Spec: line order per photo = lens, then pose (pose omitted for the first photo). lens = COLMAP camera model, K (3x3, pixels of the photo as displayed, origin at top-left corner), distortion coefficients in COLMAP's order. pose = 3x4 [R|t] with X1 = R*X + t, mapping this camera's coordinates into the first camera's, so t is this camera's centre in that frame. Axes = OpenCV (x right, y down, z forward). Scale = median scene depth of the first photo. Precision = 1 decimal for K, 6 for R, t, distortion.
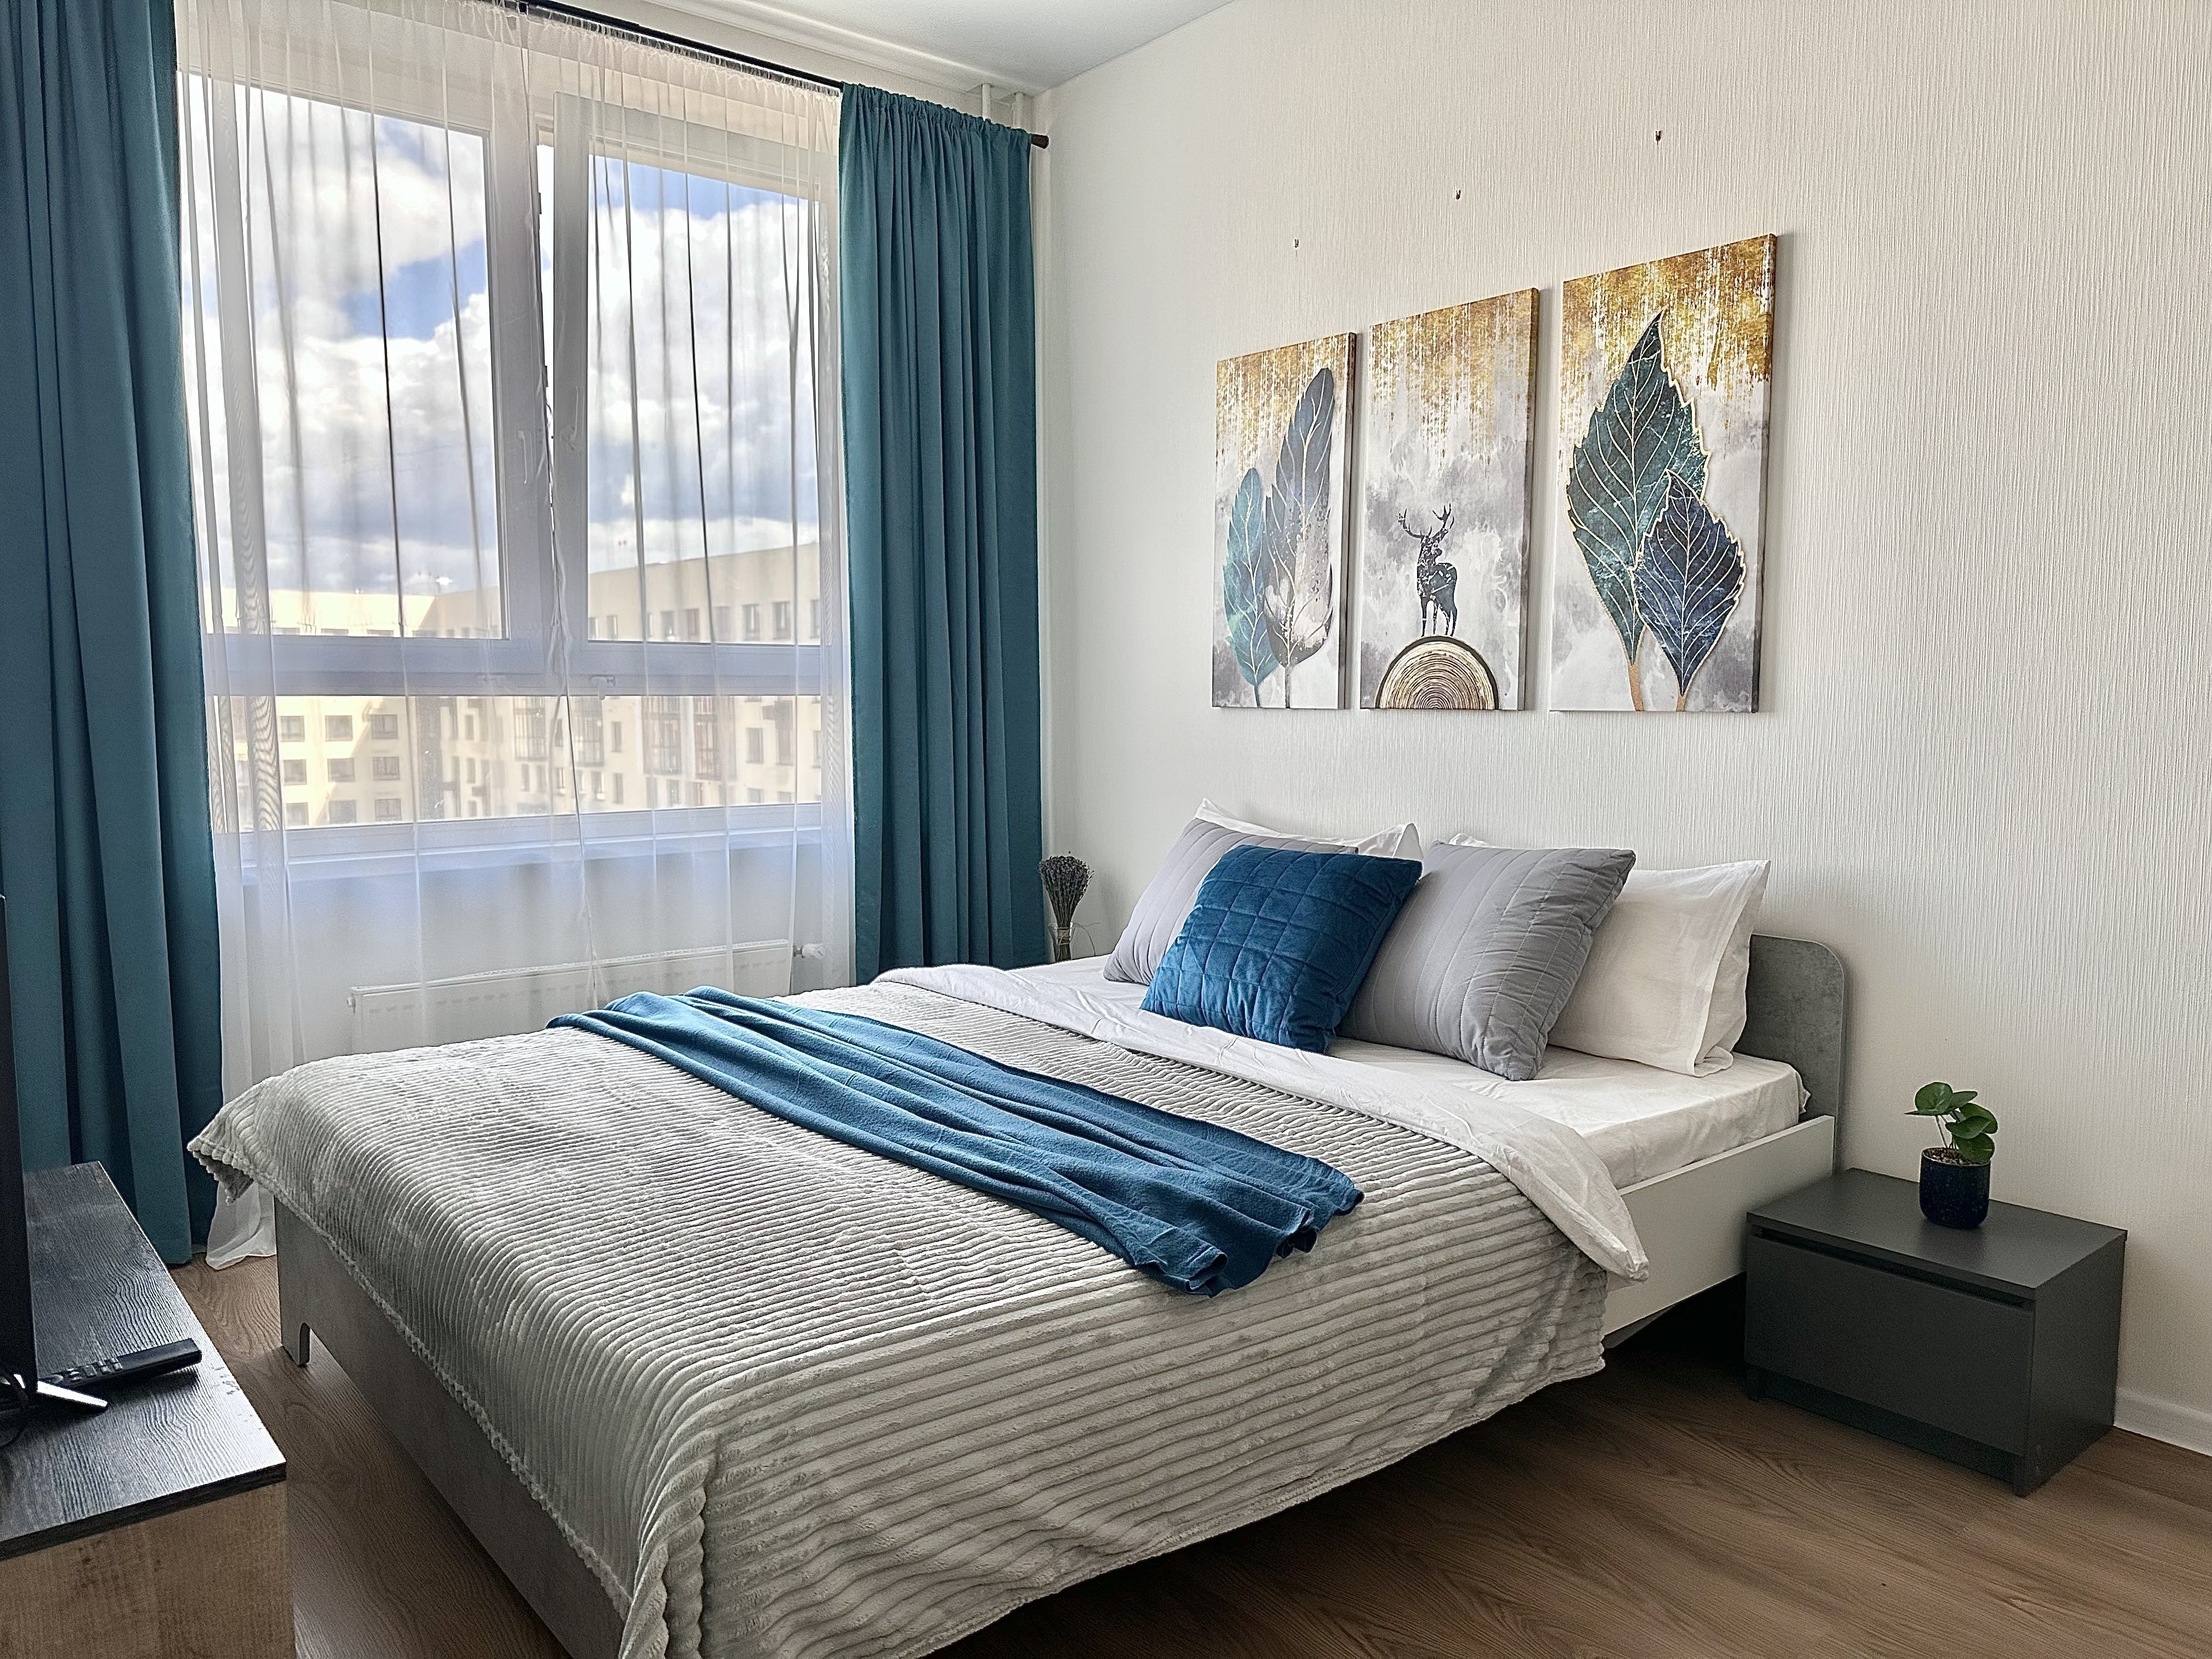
lens RADIAL K [[1556.6, 0, 1100.1], [0, 1556.6, 832.2], [0, 0, 1]] dist [0.155160, -0.317420]
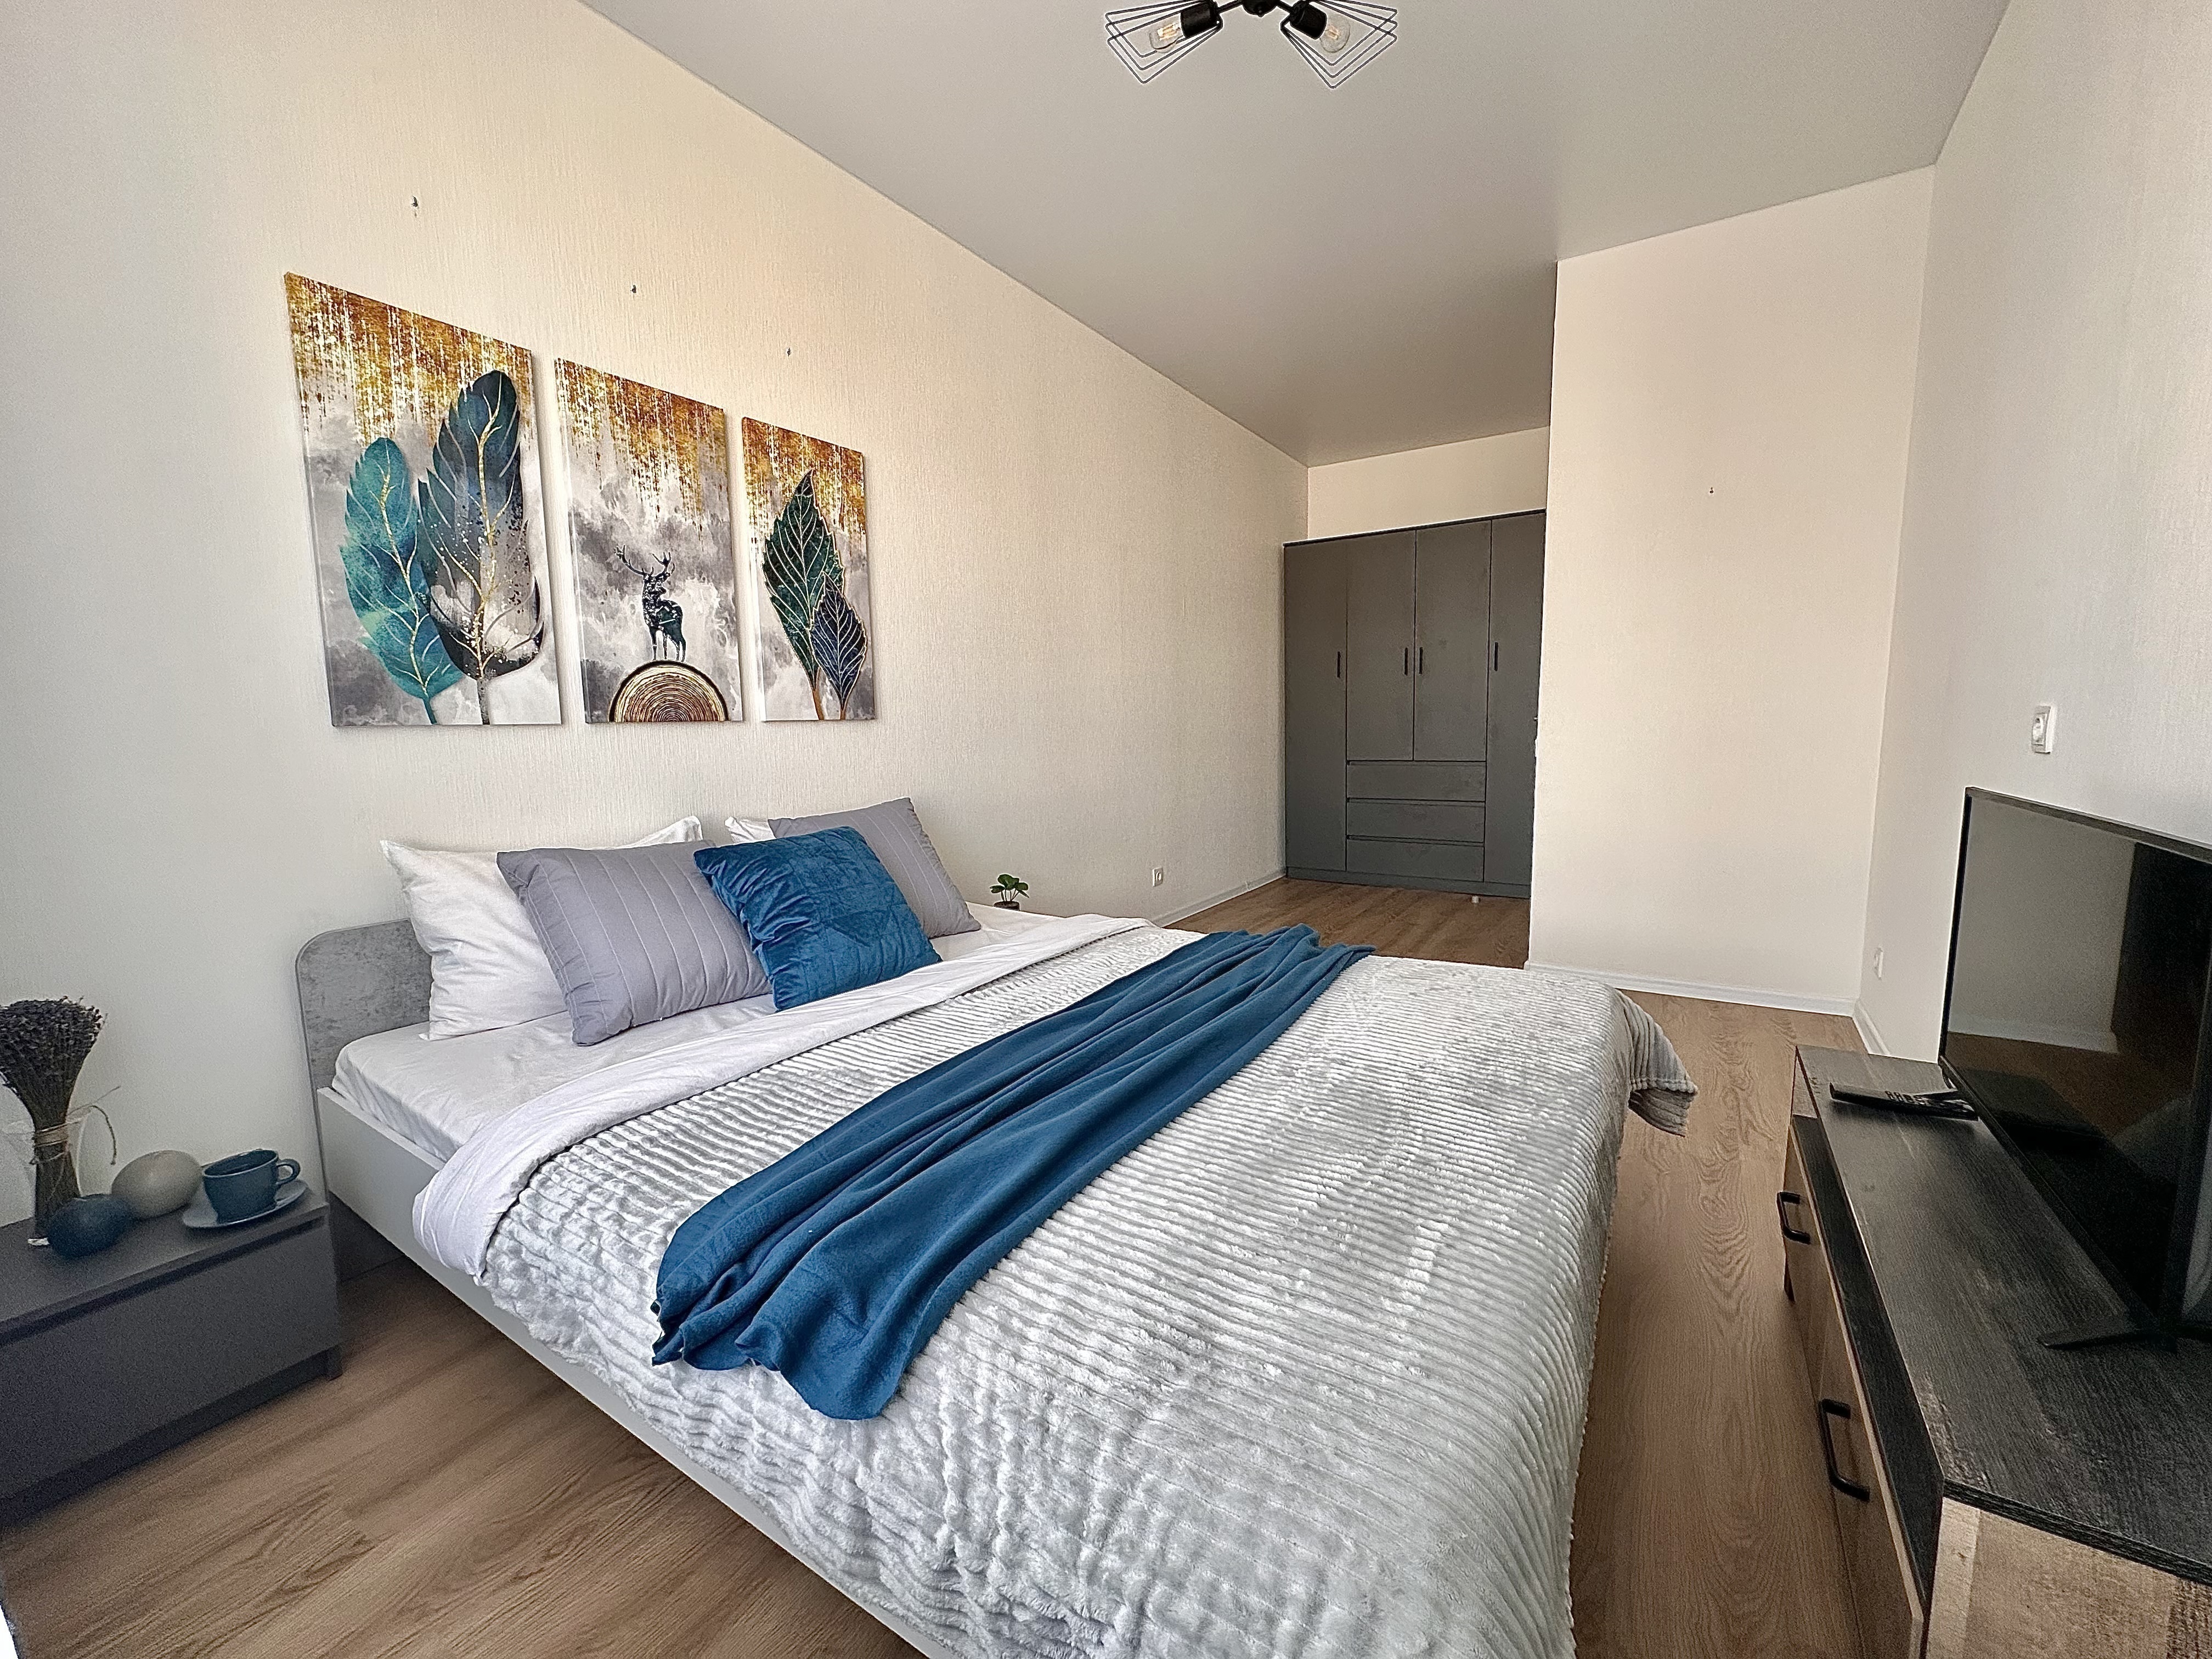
lens RADIAL K [[893.3, 0, 1107.7], [0, 893.3, 822.3], [0, 0, 1]] dist [-0.002147, 0.000063]
pose [[-0.302205, -0.102541, 0.947712, -0.605476], [0.105707, 0.984461, 0.140225, -0.070201], [-0.947364, 0.142556, -0.286670, 0.989360]]
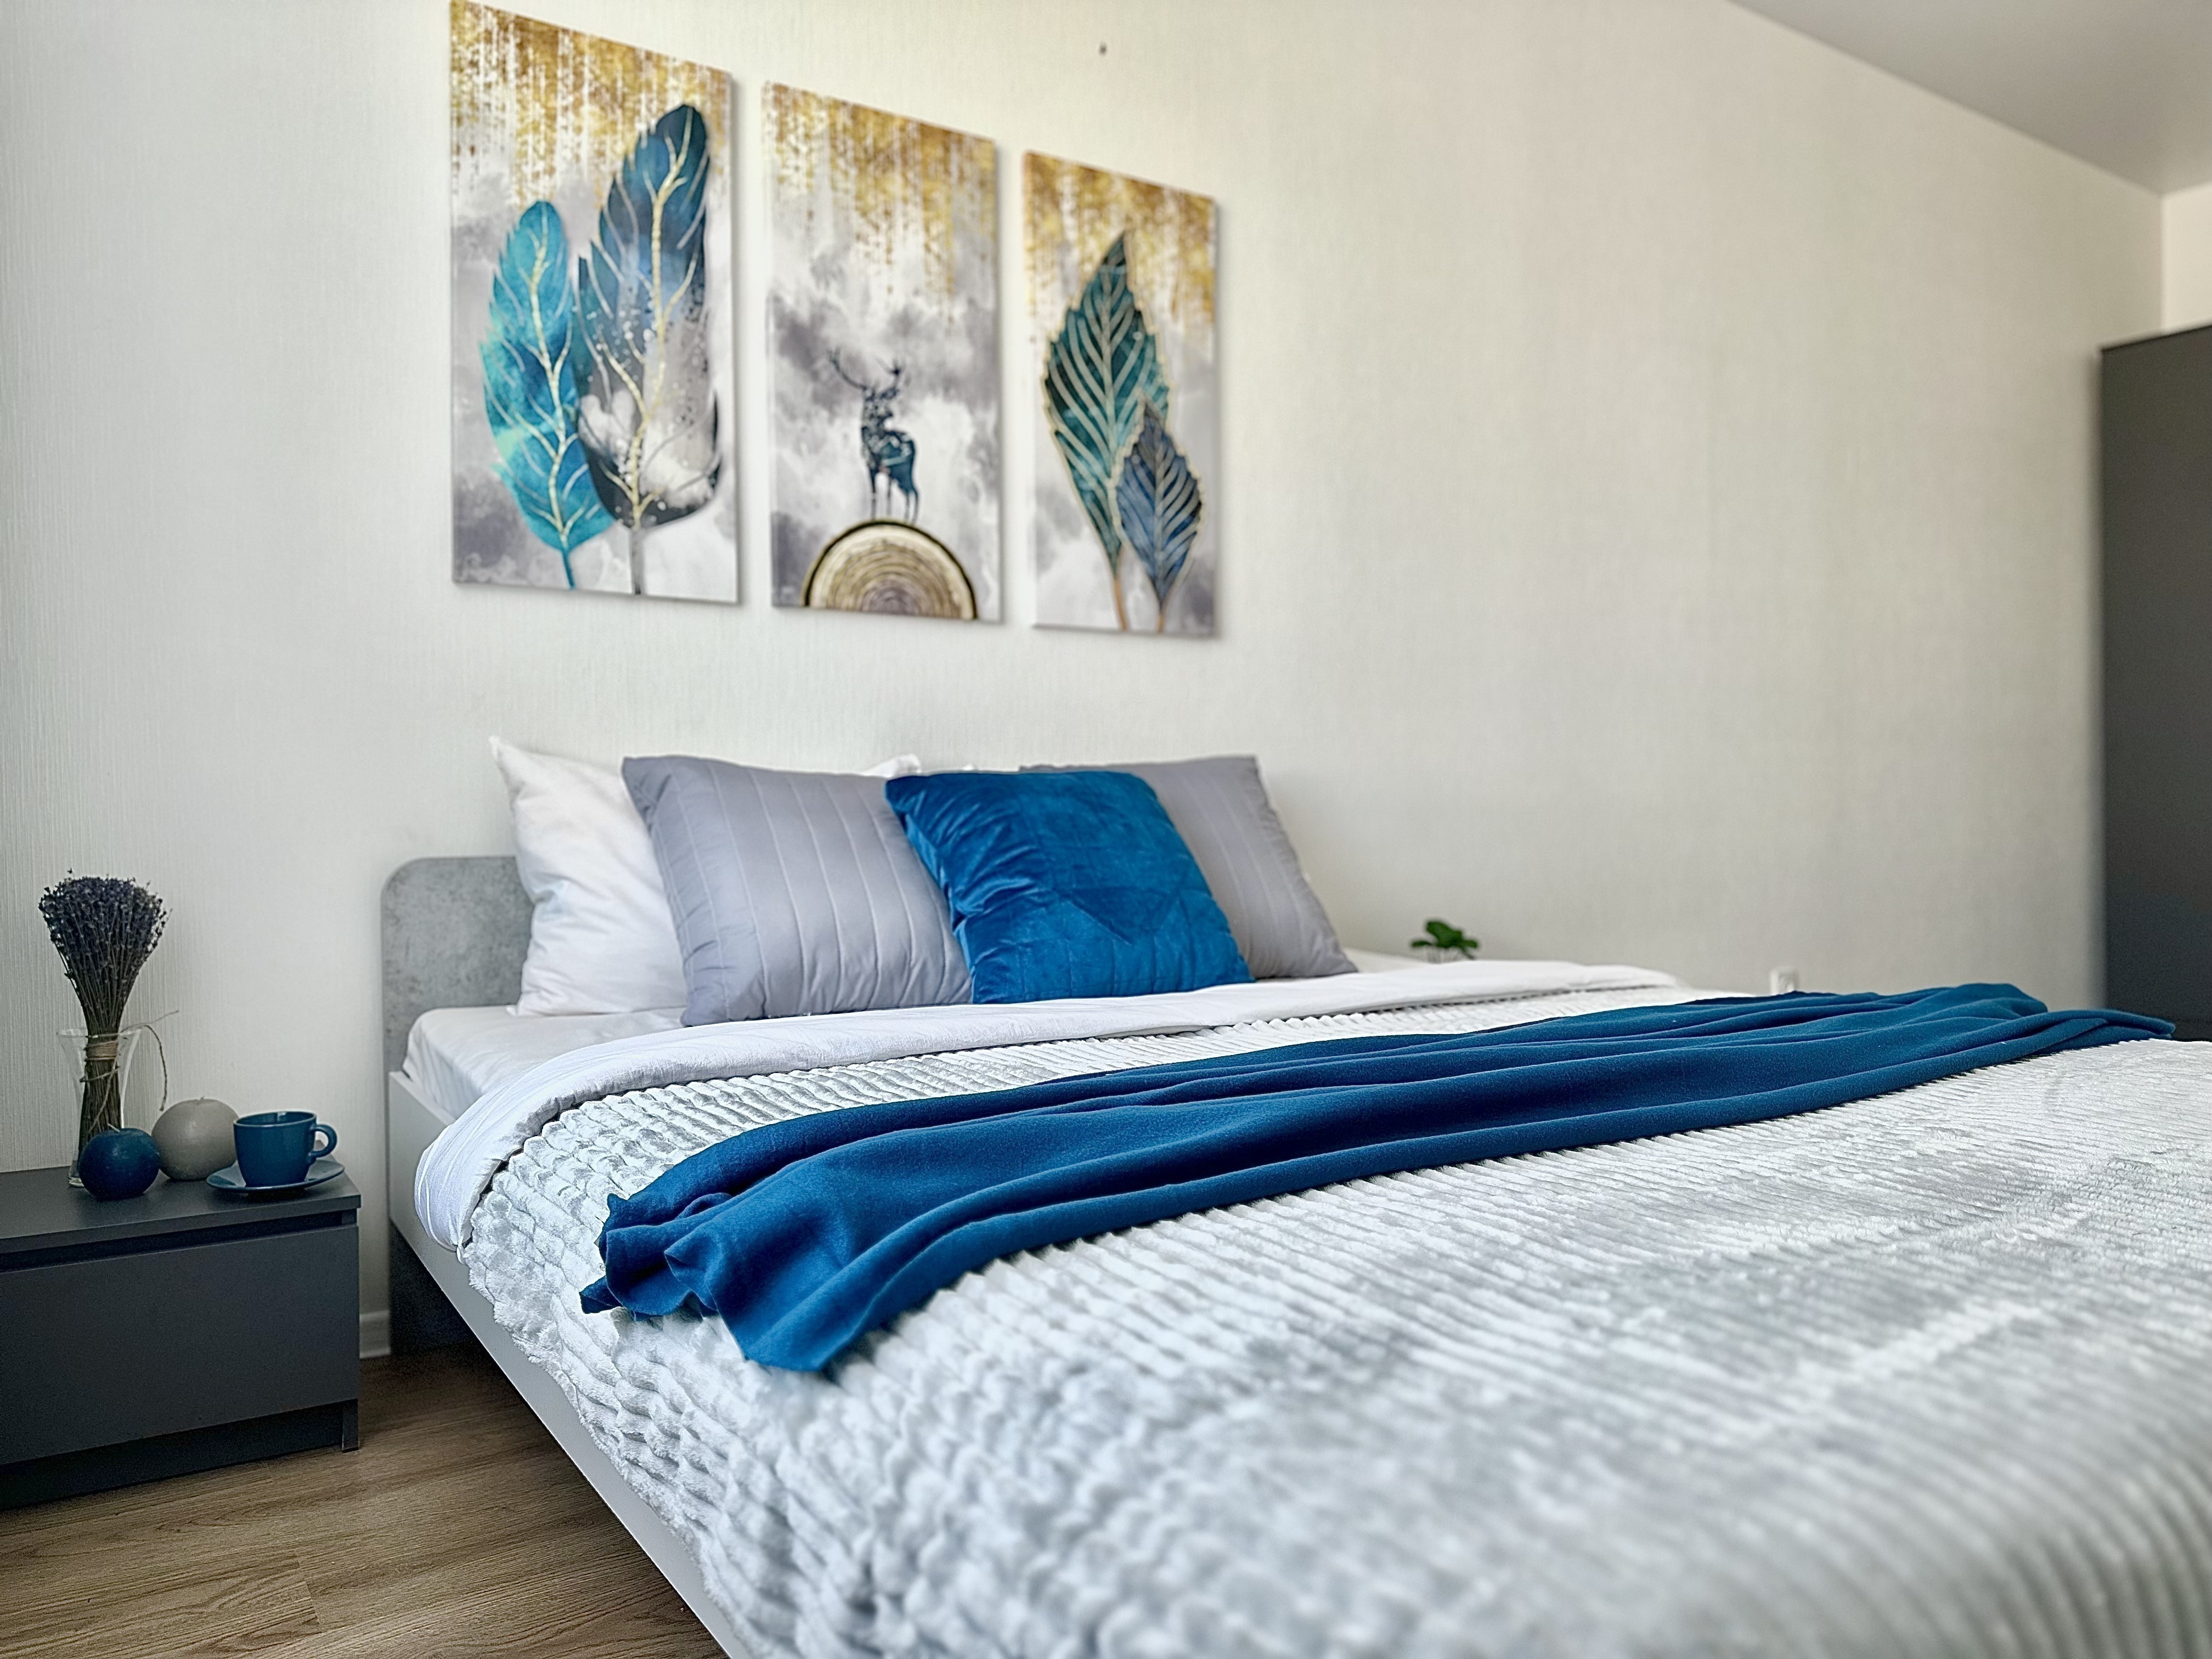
lens RADIAL K [[1556.6, 0, 1100.1], [0, 1556.6, 832.2], [0, 0, 1]] dist [0.155160, -0.317420]
pose [[0.101782, -0.019038, 0.994625, -0.624091], [0.097629, 0.995182, 0.009058, 0.038391], [-0.990004, 0.096183, 0.103151, 0.917583]]
